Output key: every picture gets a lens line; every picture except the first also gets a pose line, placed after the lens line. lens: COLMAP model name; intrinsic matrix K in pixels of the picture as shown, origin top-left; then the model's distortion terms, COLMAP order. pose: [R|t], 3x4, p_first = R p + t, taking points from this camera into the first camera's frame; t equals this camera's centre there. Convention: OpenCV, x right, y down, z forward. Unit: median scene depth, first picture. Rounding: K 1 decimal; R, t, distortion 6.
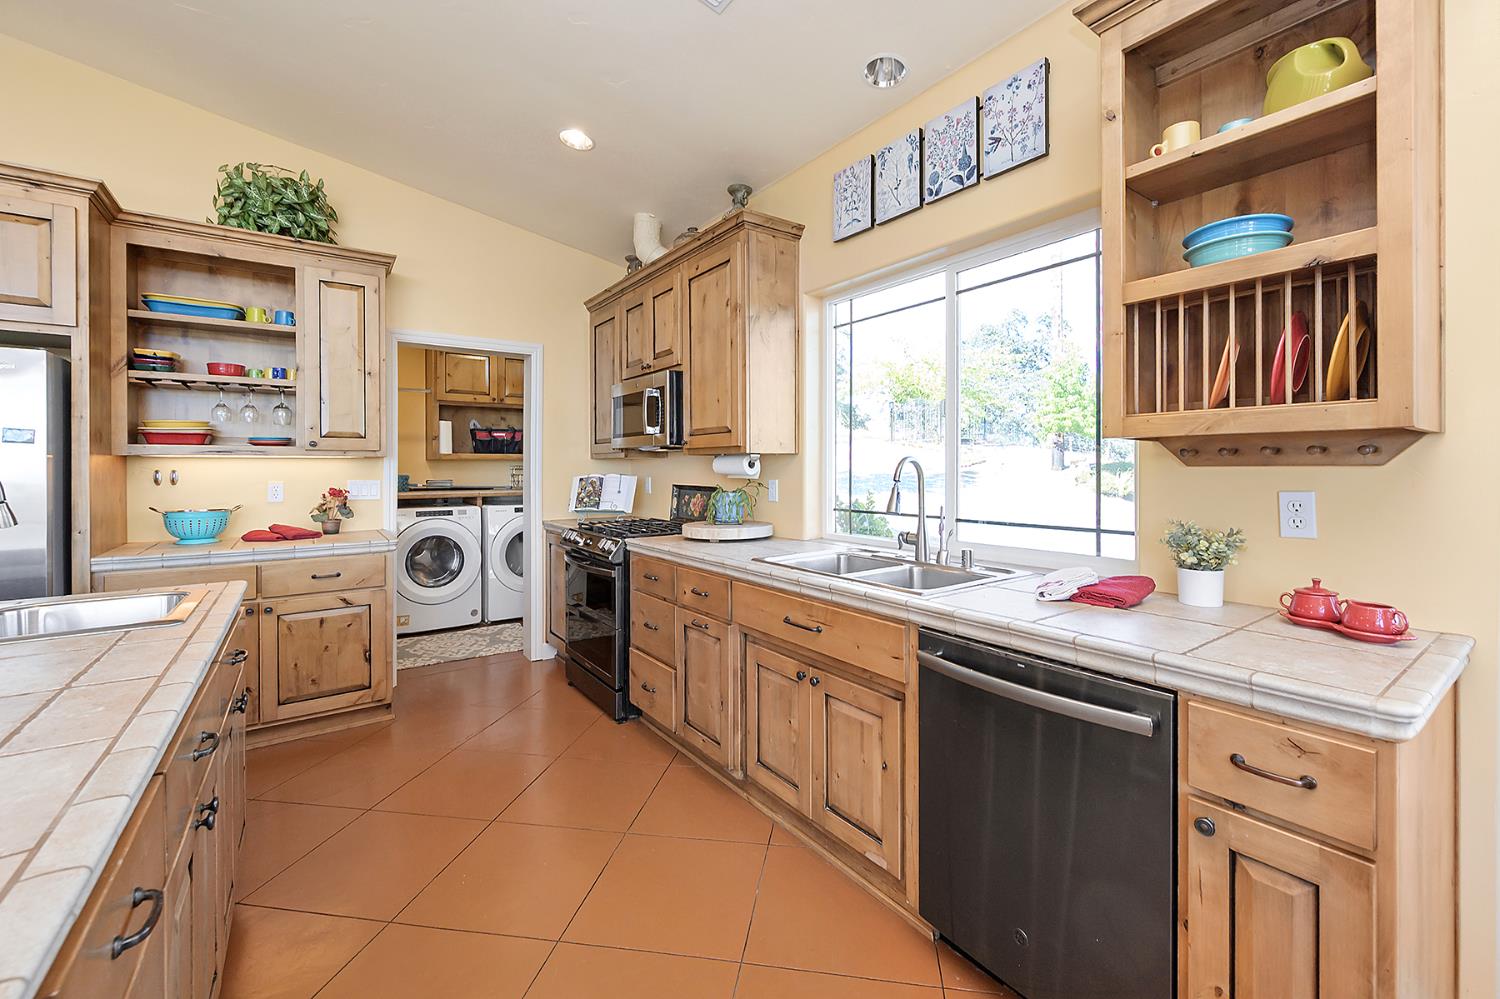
lens RADIAL K [[618.1, 0, 747.0], [0, 618.1, 467.8], [0, 0, 1]] dist [0.002866, -0.000106]
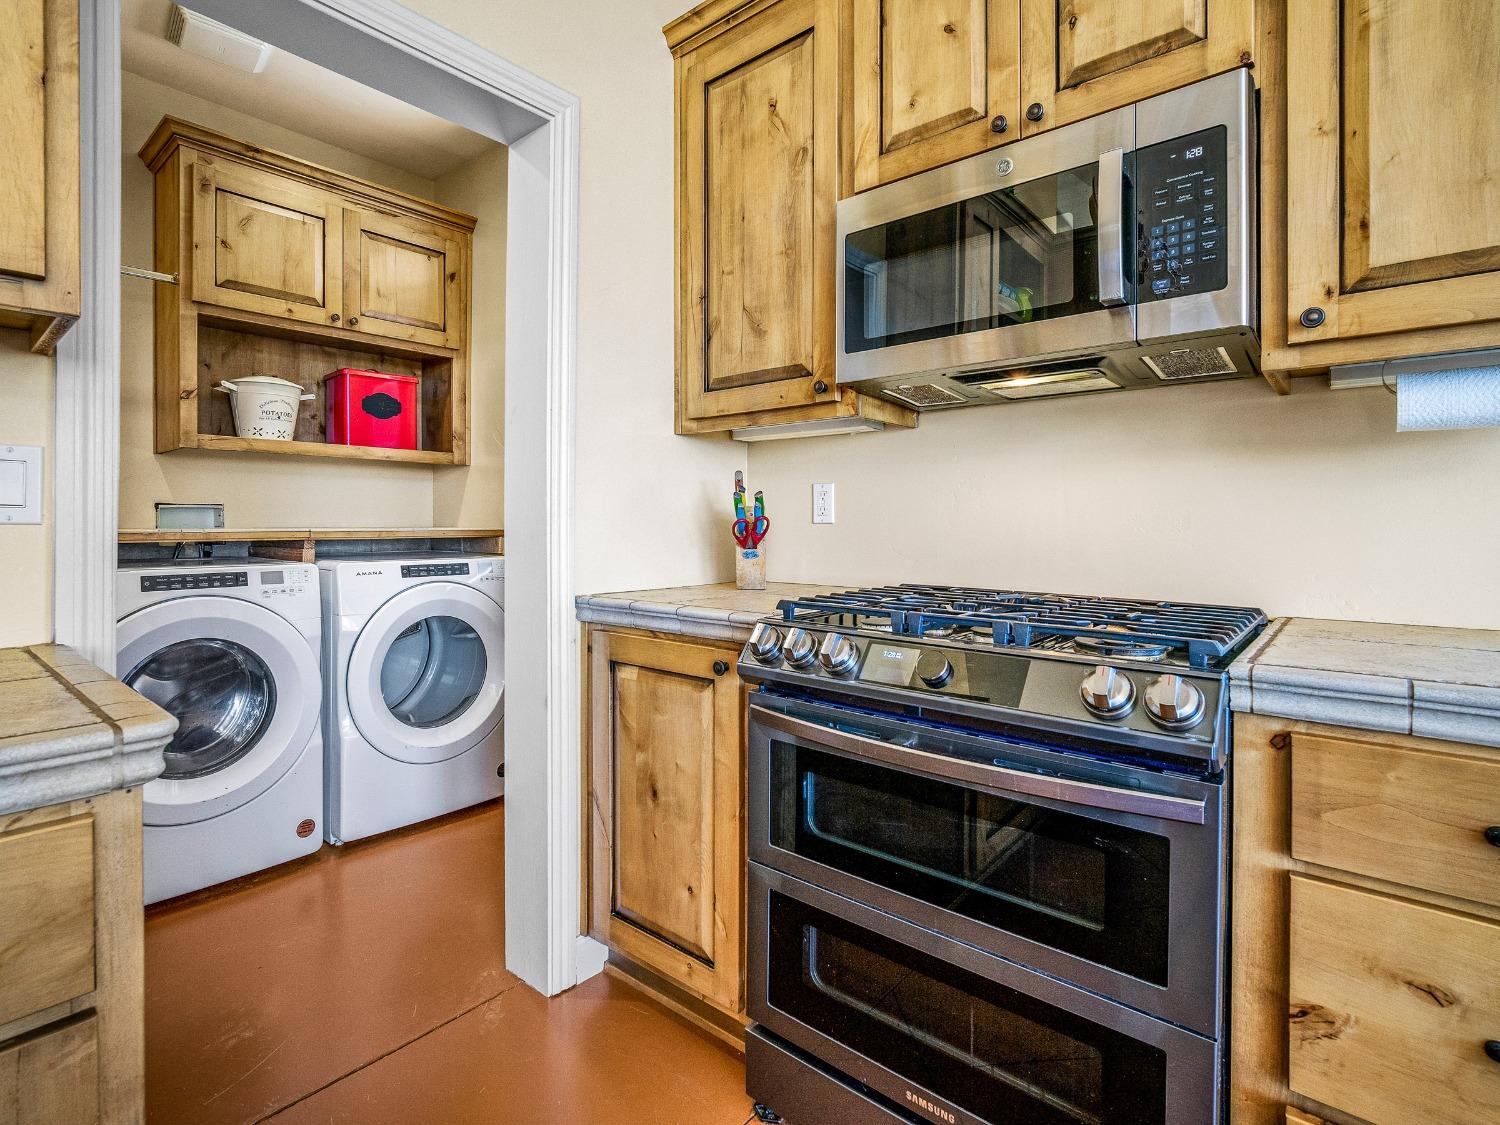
lens RADIAL K [[741.8, 0, 749.0], [0, 741.8, 524.1], [0, 0, 1]] dist [-0.021228, -0.000106]
pose [[0.968252, 0.003592, 0.249951, -0.499519], [-0.004014, 0.999991, 0.001179, 0.063856], [-0.249944, -0.002145, 0.968258, 0.831832]]
